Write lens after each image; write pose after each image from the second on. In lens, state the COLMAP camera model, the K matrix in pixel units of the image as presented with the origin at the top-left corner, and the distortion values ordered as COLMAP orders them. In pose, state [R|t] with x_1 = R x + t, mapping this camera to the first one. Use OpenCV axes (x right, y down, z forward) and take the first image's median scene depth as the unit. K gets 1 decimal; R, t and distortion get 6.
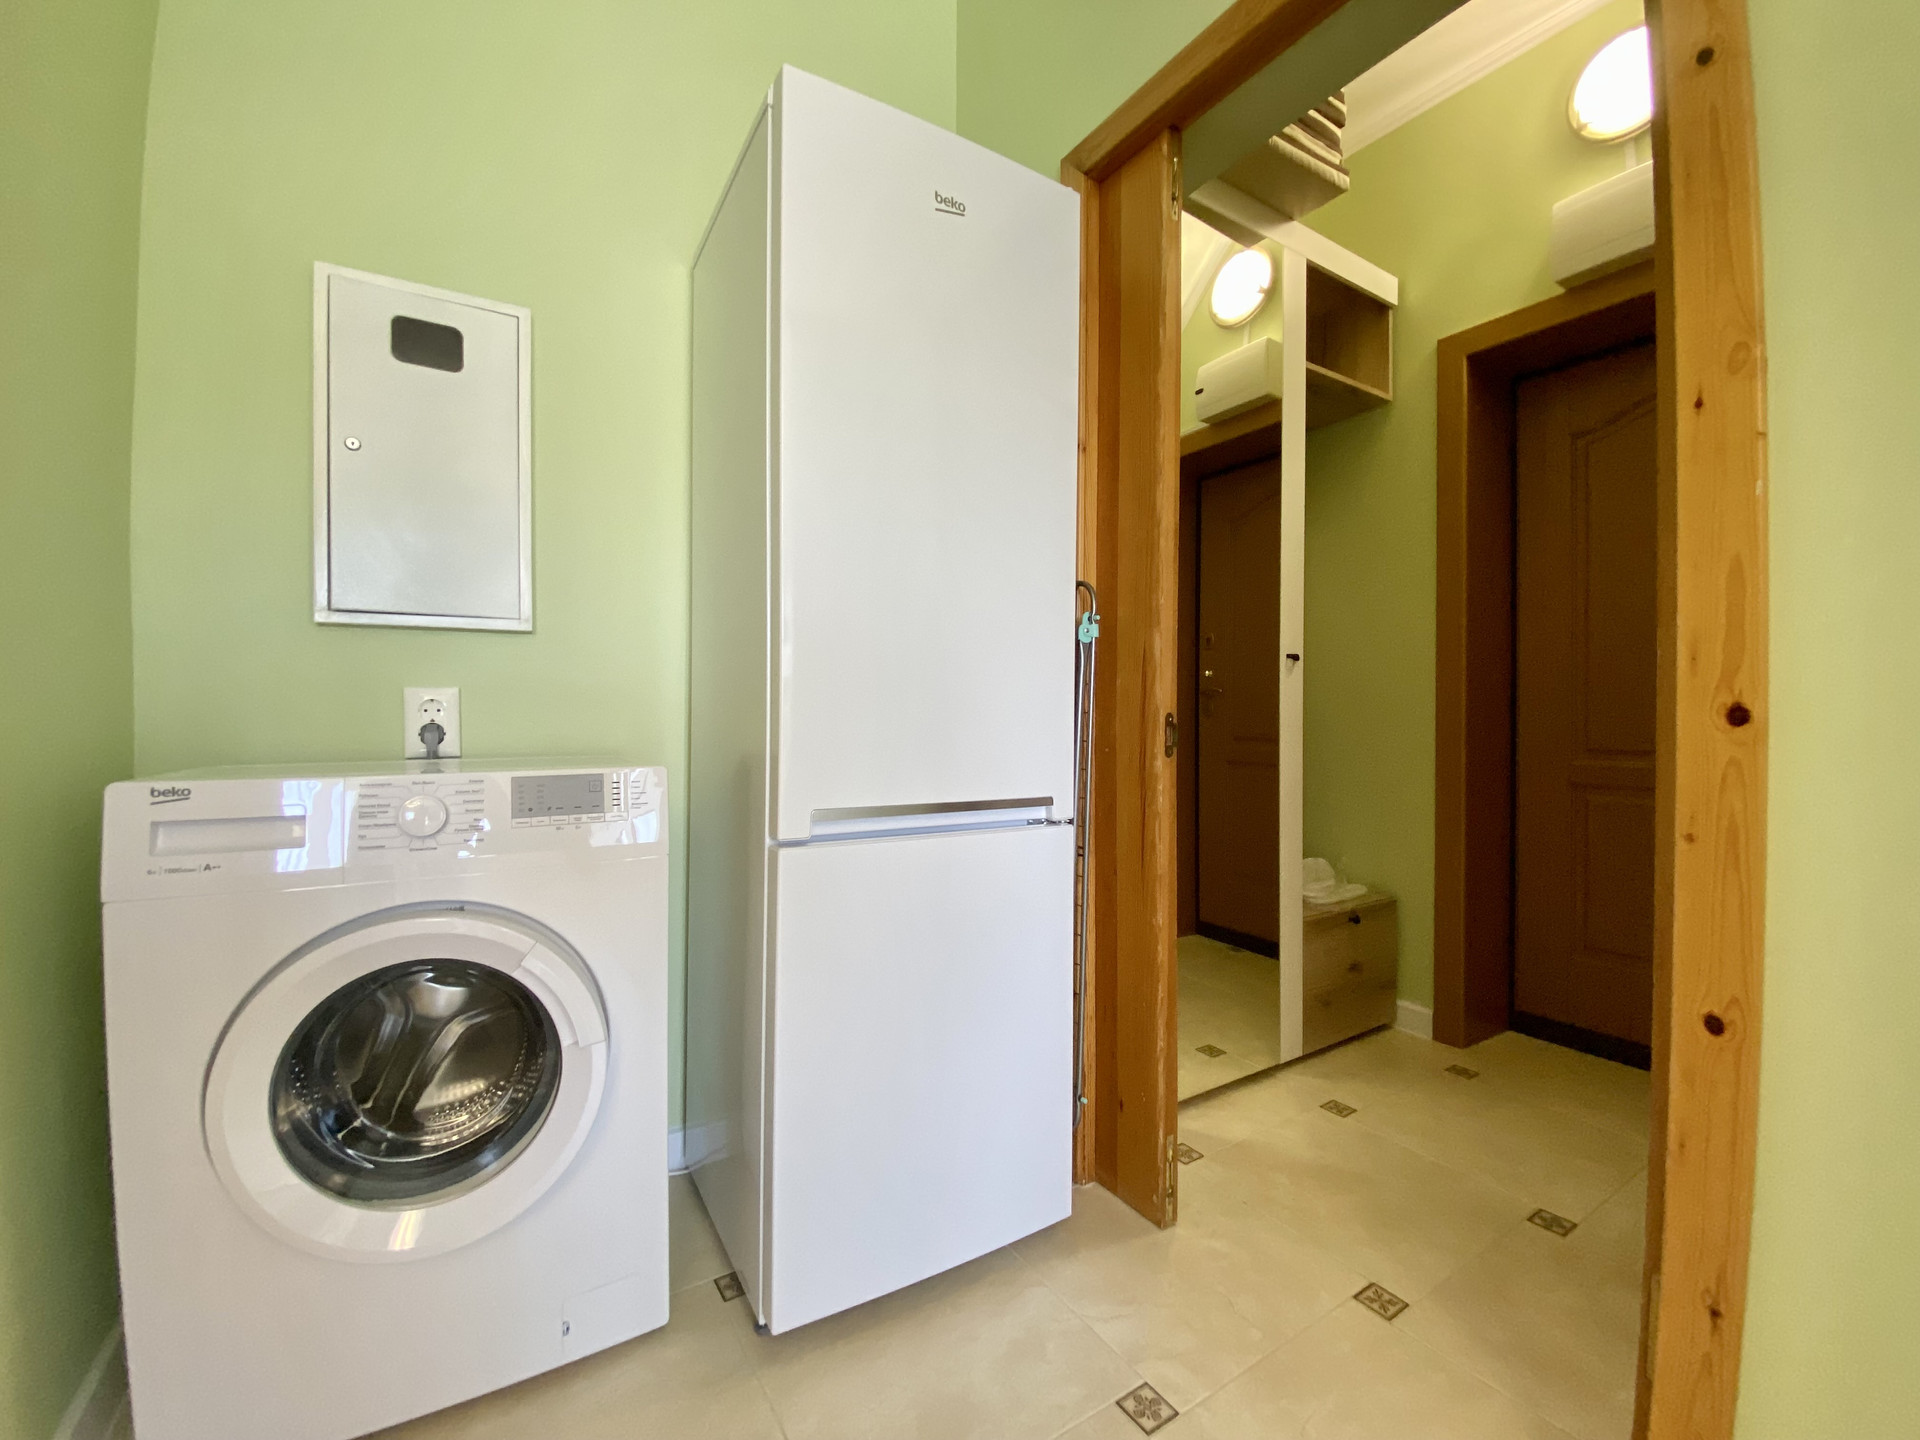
lens RADIAL K [[778.7, 0, 952.7], [0, 778.7, 725.8], [0, 0, 1]] dist [0.036219, -0.027408]
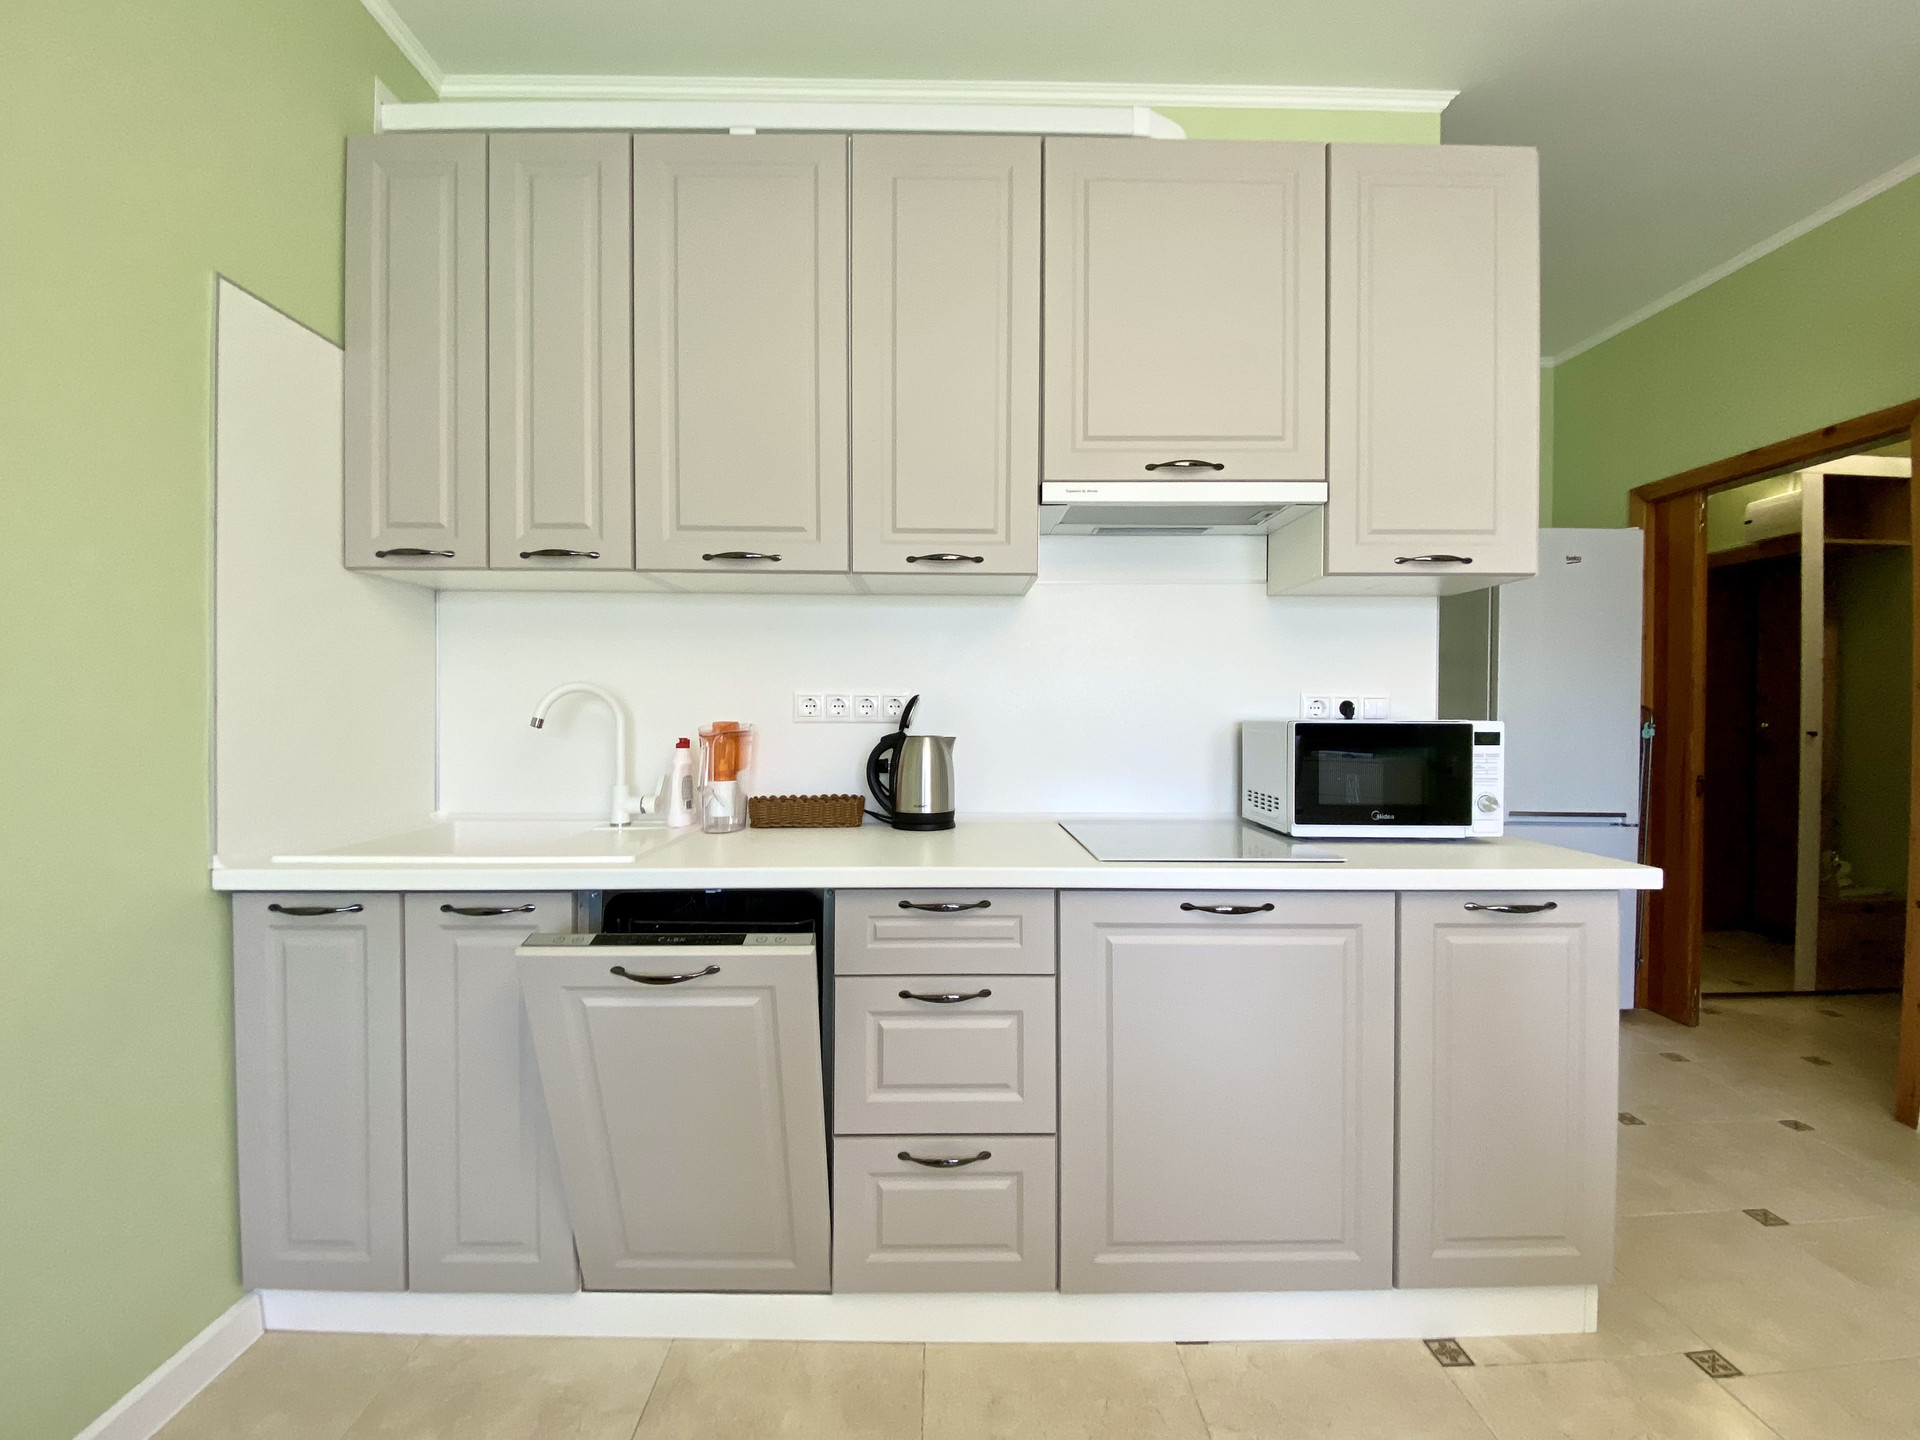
lens RADIAL K [[778.7, 0, 952.7], [0, 778.7, 725.8], [0, 0, 1]] dist [0.036219, -0.027408]
pose [[0.860766, 0.010043, -0.508901, -0.339397], [-0.010239, 0.999945, 0.002415, -0.125214], [0.508897, 0.003132, 0.860822, -1.677025]]
